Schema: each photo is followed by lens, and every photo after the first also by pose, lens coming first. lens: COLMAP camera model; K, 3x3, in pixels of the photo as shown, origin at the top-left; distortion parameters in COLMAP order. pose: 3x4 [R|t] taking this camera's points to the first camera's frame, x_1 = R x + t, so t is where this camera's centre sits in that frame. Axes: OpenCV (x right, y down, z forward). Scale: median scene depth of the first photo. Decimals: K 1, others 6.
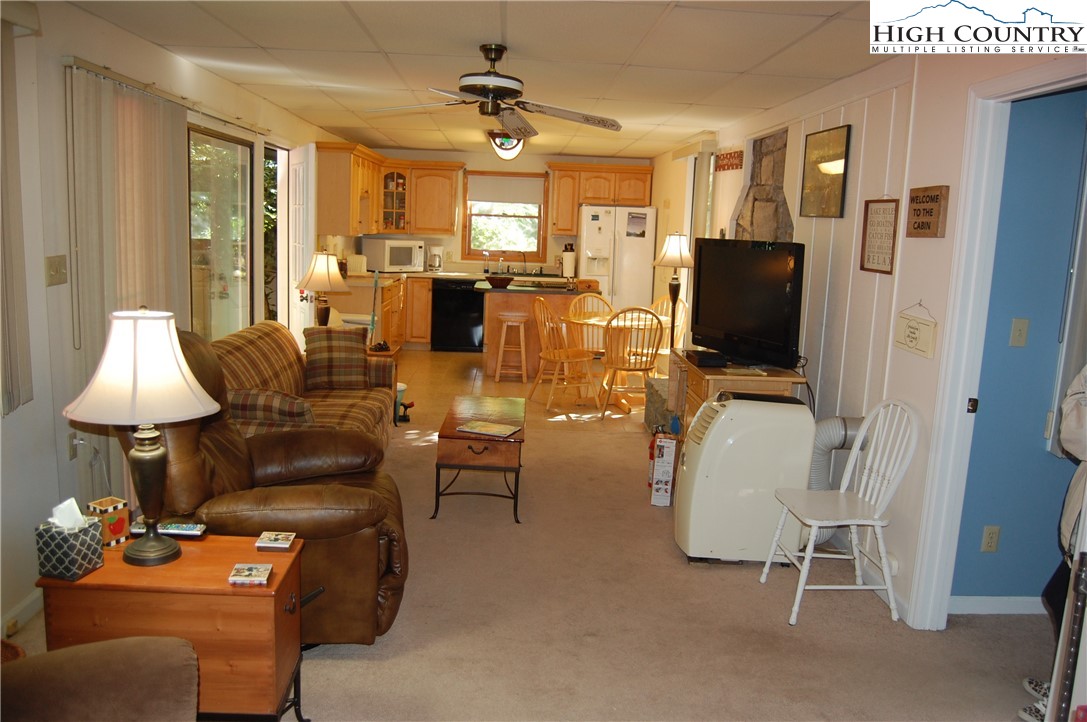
lens RADIAL K [[837.7, 0, 543.5], [0, 837.7, 361.0], [0, 0, 1]] dist [-0.089251, 0.001313]
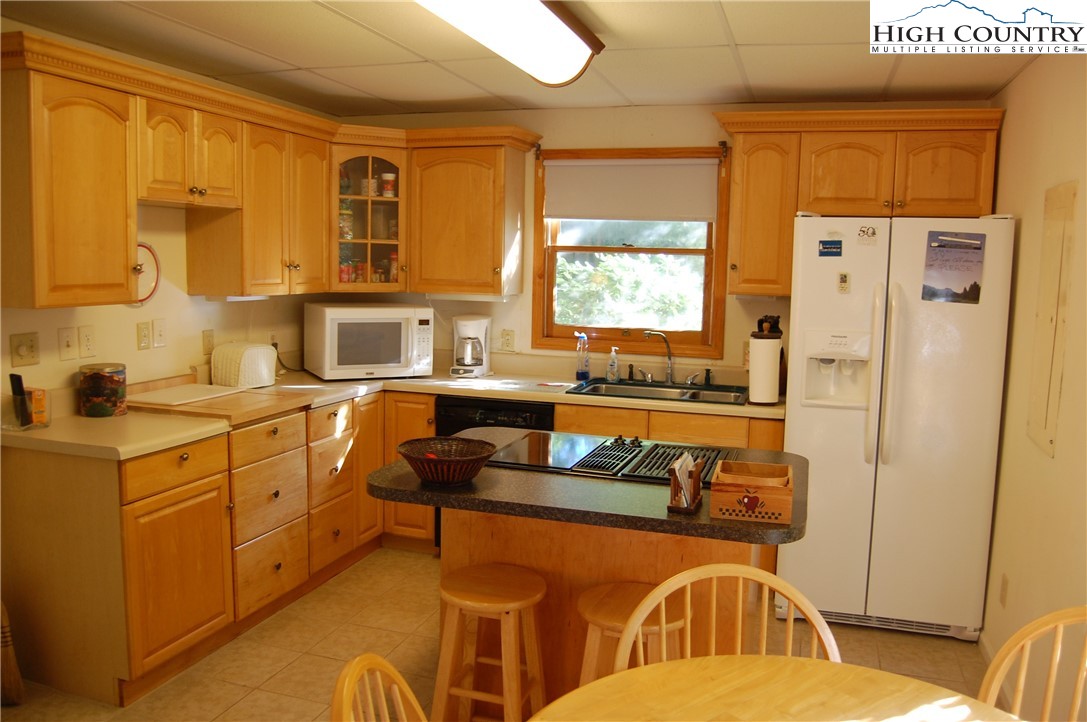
lens RADIAL K [[837.7, 0, 543.5], [0, 837.7, 361.0], [0, 0, 1]] dist [-0.089251, 0.001313]
pose [[0.938956, 0.024507, -0.343164, 0.066493], [-0.041936, 0.998175, -0.043461, -0.098602], [0.341472, 0.055199, 0.938270, 0.602409]]
